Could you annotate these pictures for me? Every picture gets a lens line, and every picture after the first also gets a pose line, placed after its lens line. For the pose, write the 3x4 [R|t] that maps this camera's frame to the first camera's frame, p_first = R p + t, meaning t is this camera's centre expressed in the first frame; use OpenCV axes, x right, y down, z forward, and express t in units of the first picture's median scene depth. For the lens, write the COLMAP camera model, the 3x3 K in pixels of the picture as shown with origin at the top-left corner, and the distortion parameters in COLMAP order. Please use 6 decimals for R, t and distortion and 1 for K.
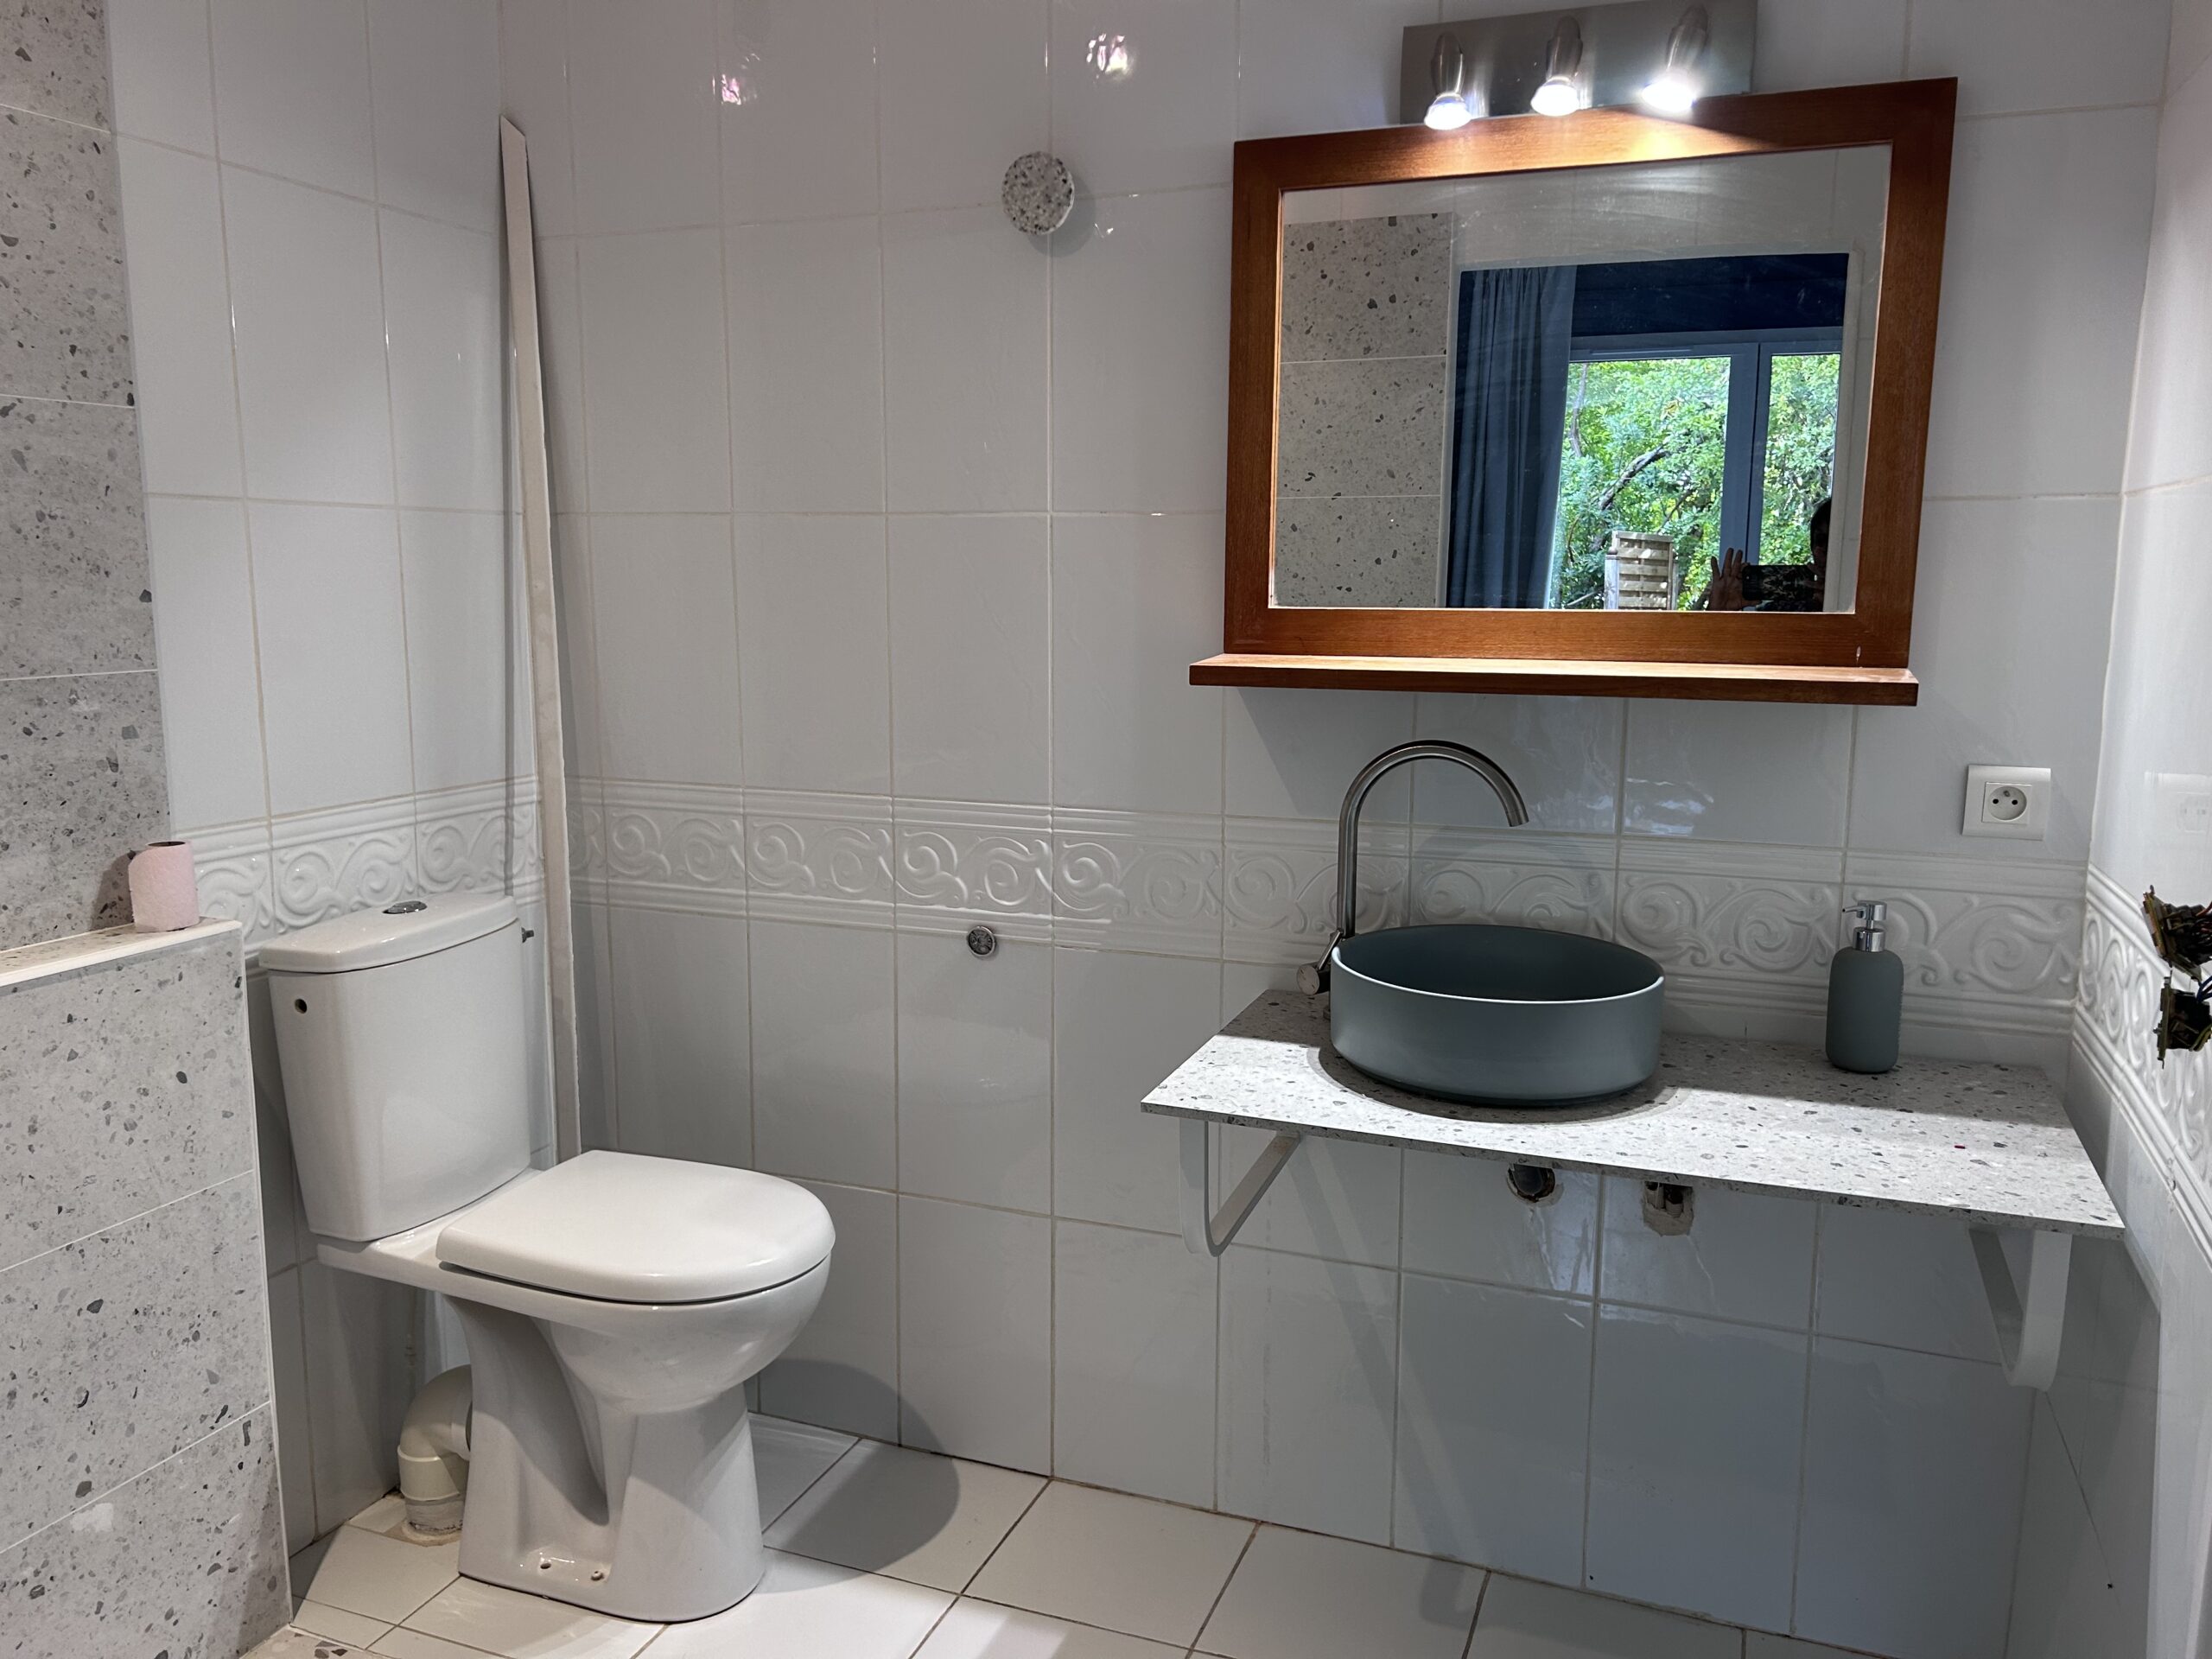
lens RADIAL K [[1668.5, 0, 1106.0], [0, 1668.5, 829.5], [0, 0, 1]] dist [0.000701, -0.005776]
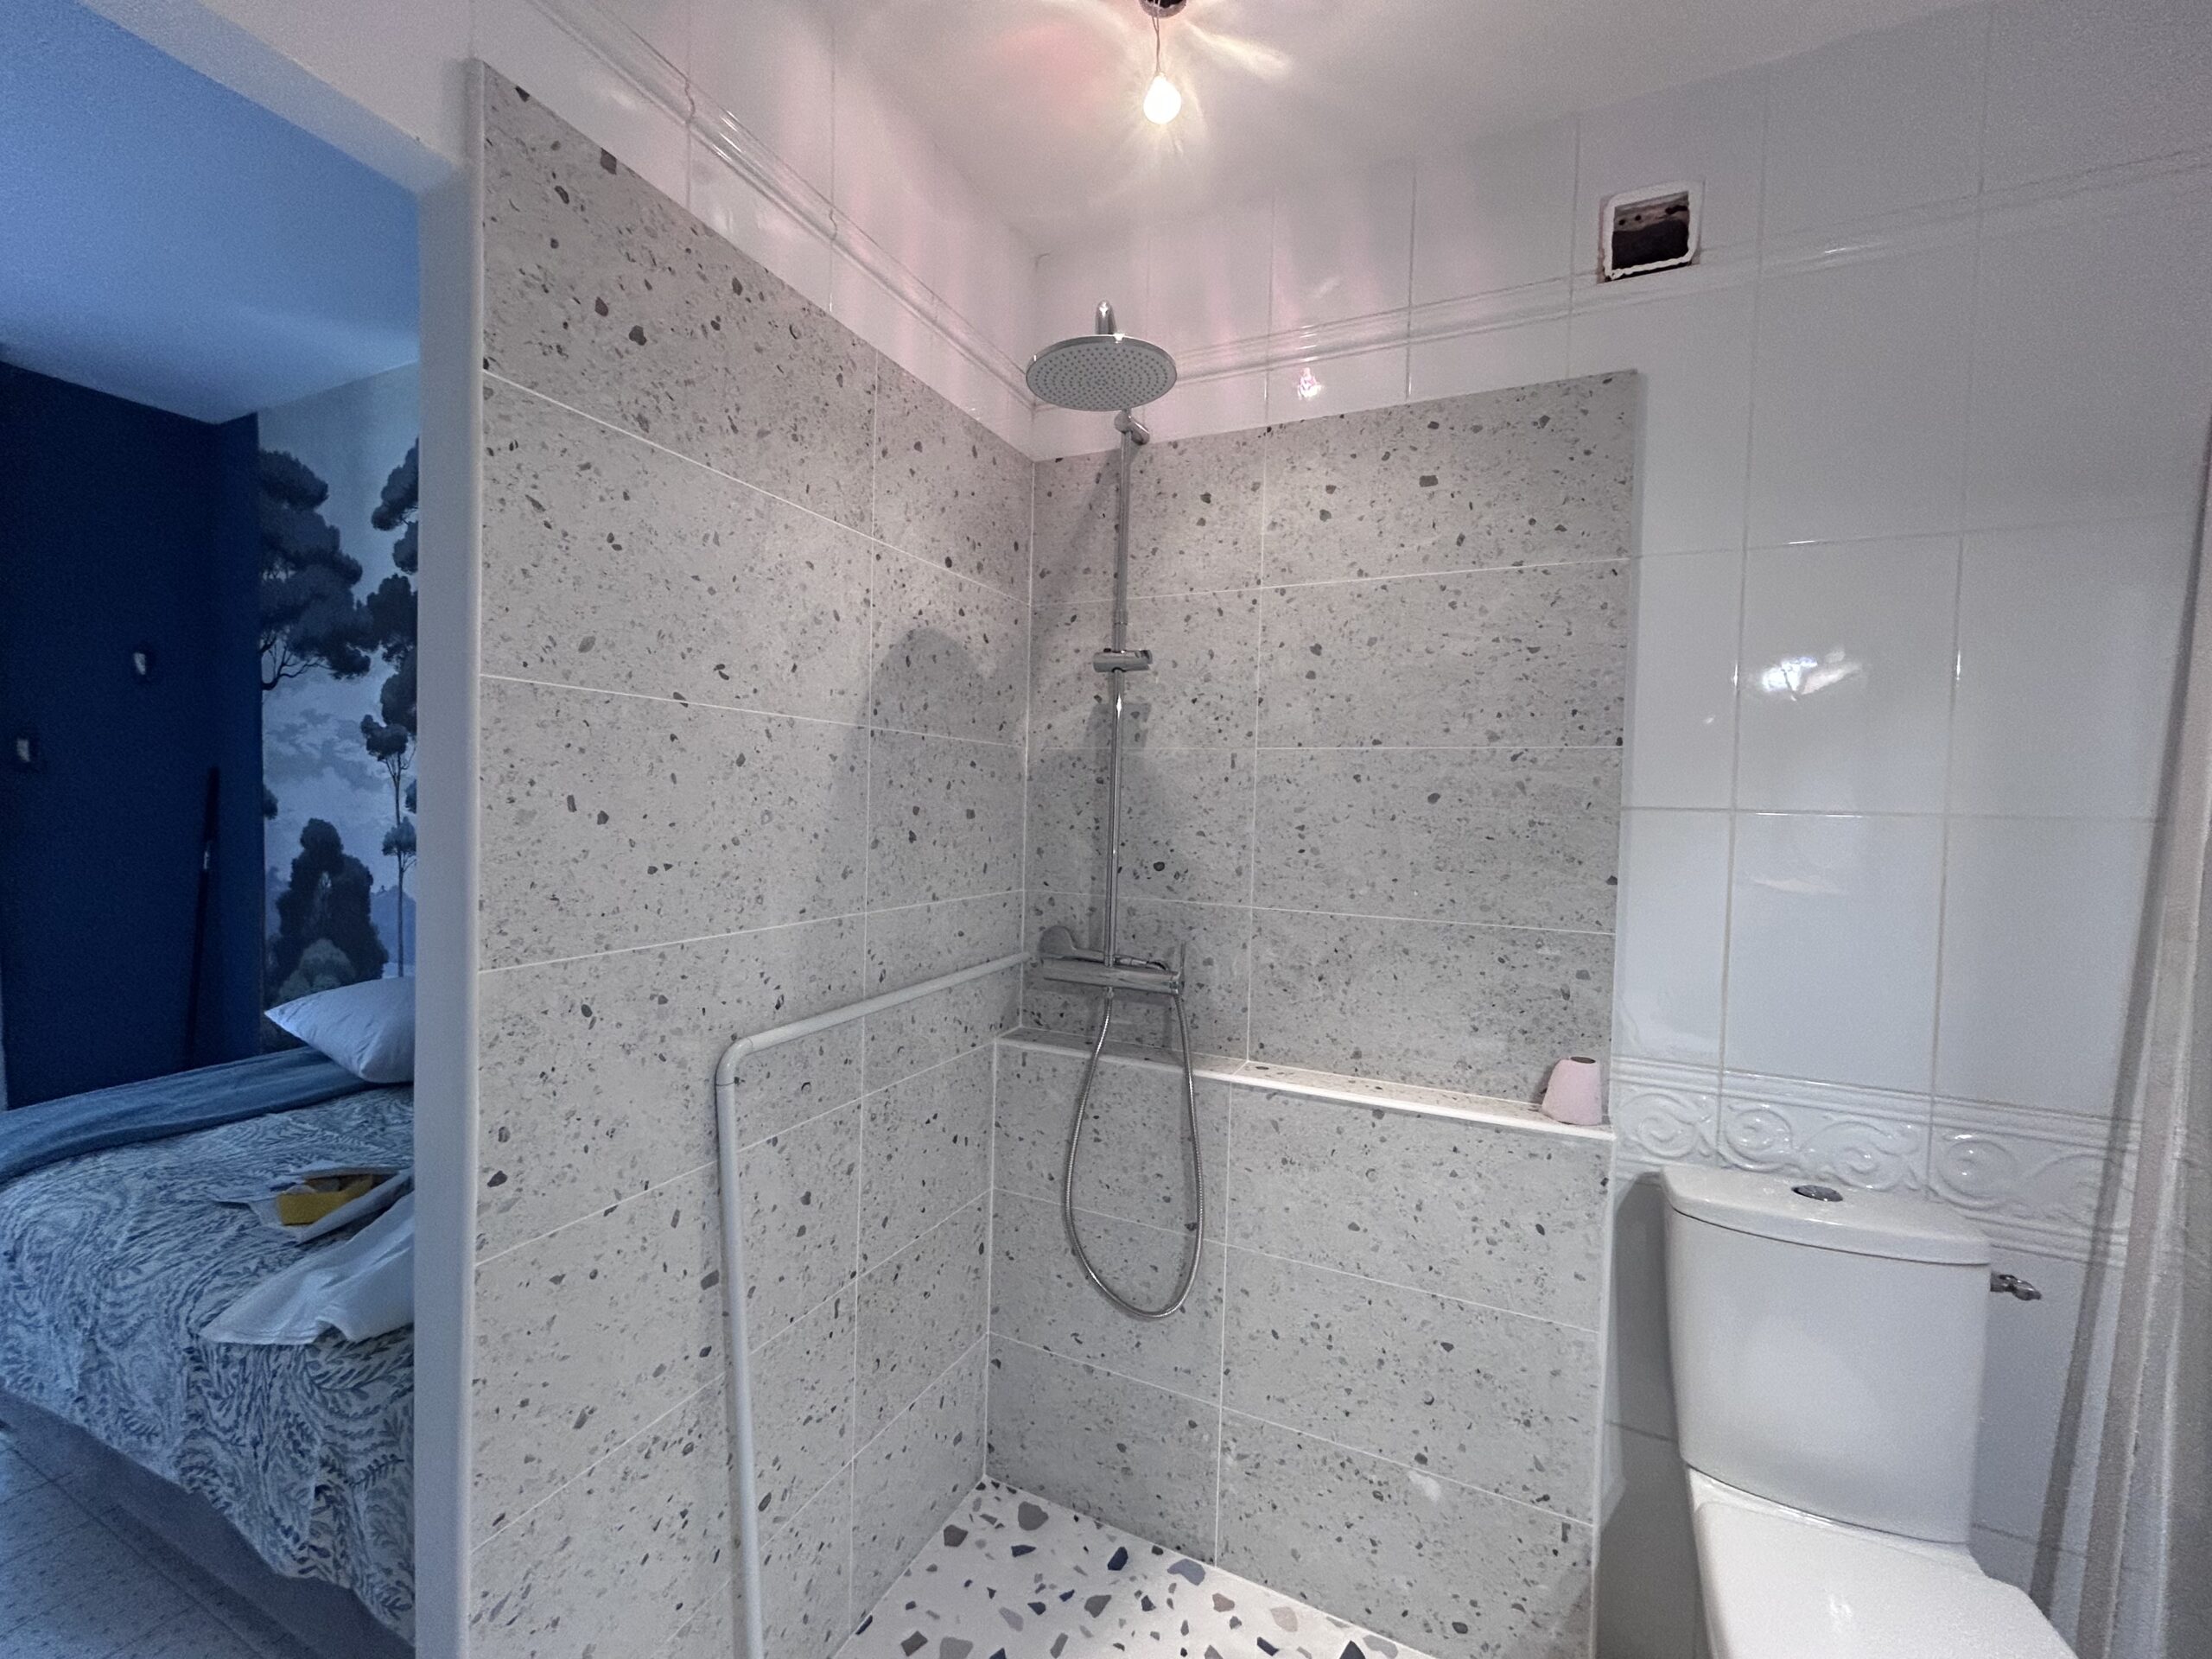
lens RADIAL K [[878.3, 0, 1106.0], [0, 878.3, 829.5], [0, 0, 1]] dist [0.000685, 0.000881]
pose [[-0.065408, 0.017305, -0.997709, 0.181936], [-0.180067, 0.983231, 0.028859, -0.131333], [0.981477, 0.181542, -0.061195, 0.647480]]
